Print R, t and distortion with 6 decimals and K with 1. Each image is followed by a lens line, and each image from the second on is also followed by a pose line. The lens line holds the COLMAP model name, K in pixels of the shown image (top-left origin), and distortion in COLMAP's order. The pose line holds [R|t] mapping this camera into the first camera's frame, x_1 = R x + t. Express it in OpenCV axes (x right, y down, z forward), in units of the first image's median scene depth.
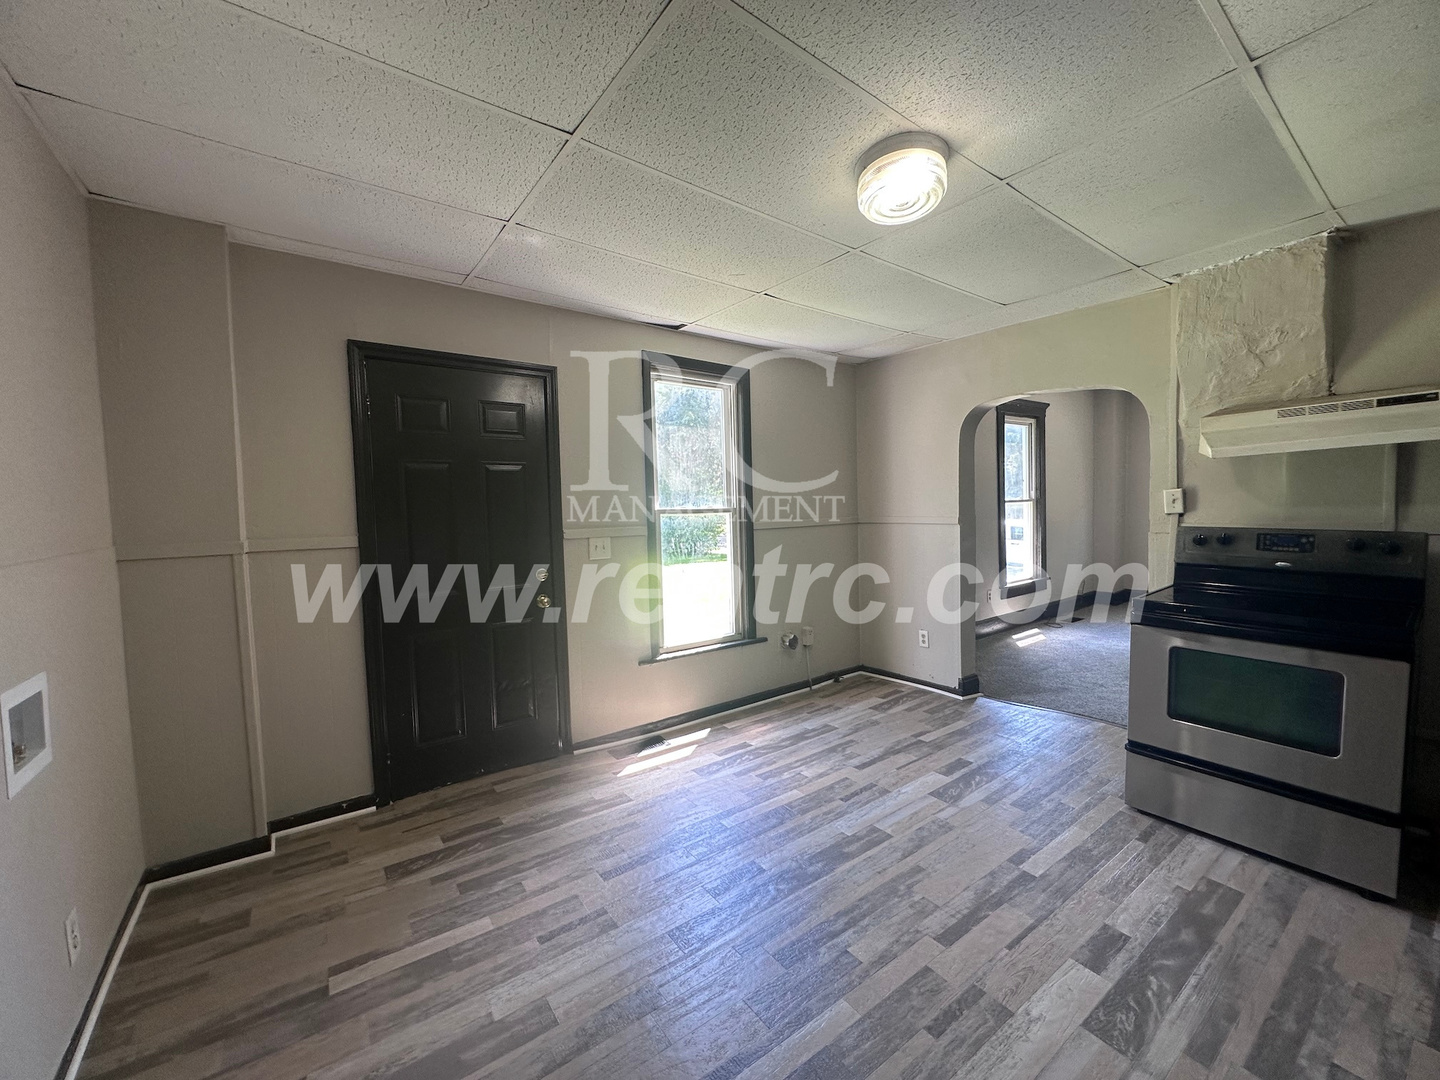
lens RADIAL K [[577.2, 0, 719.1], [0, 577.2, 539.3], [0, 0, 1]] dist [-0.000816, -0.000119]
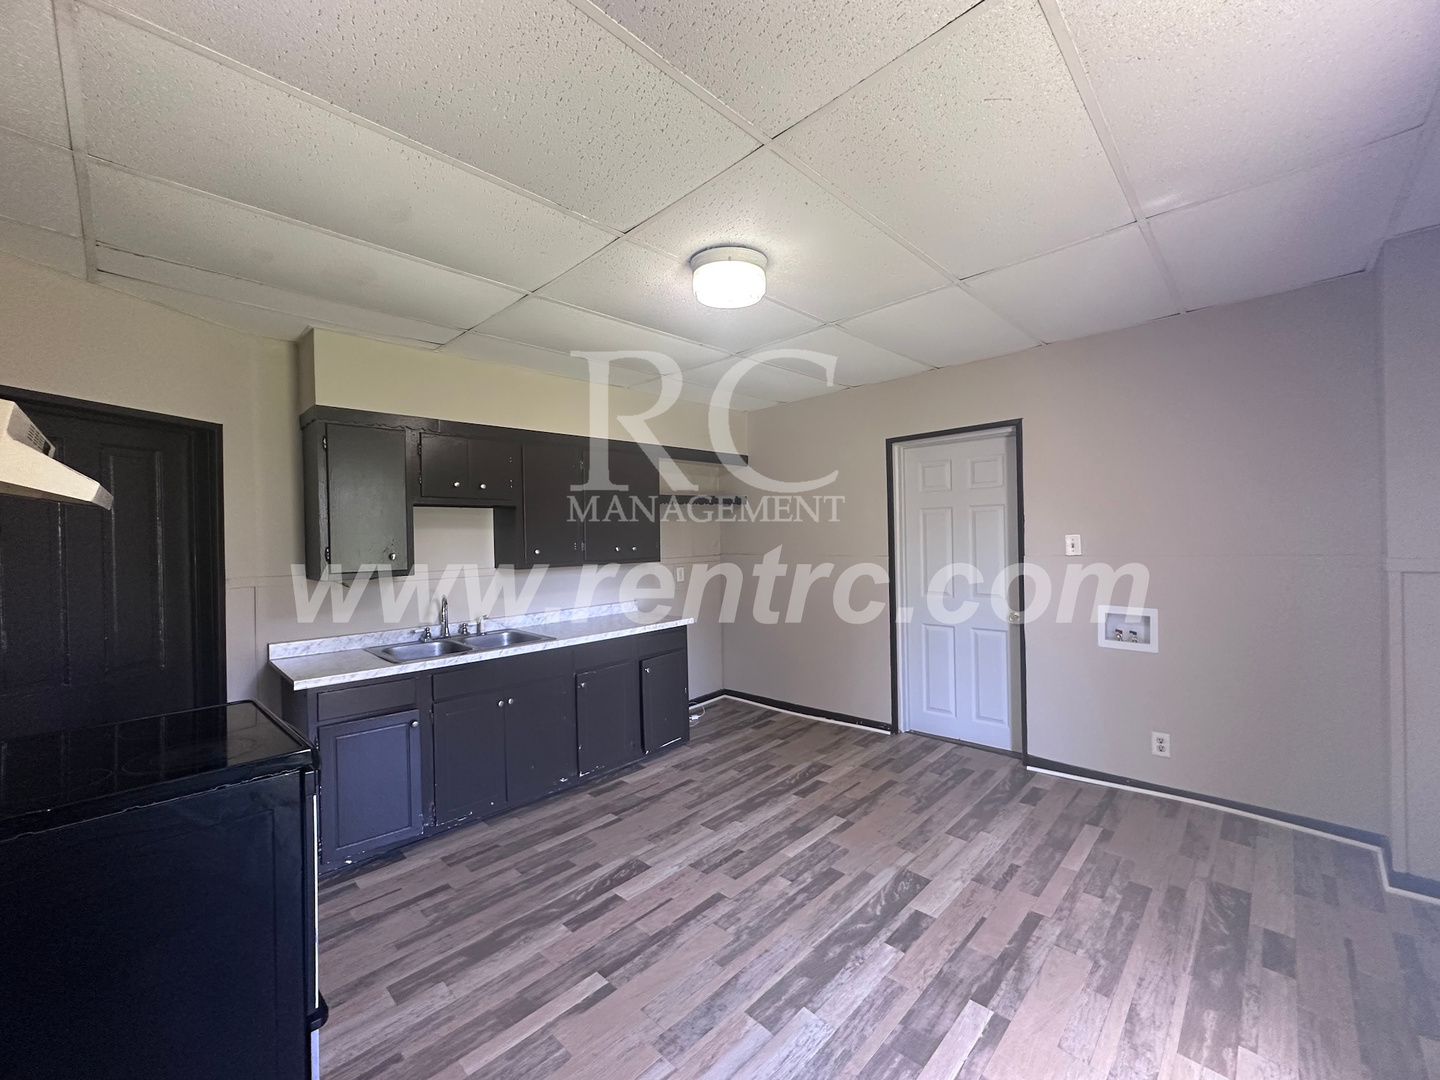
lens RADIAL K [[577.2, 0, 720.1], [0, 577.2, 538.3], [0, 0, 1]] dist [-0.000816, -0.000119]
pose [[-0.984905, 0.046752, -0.166663, 0.538299], [0.037255, 0.997523, 0.059659, -0.157855], [0.169039, 0.052549, -0.984208, 2.116435]]
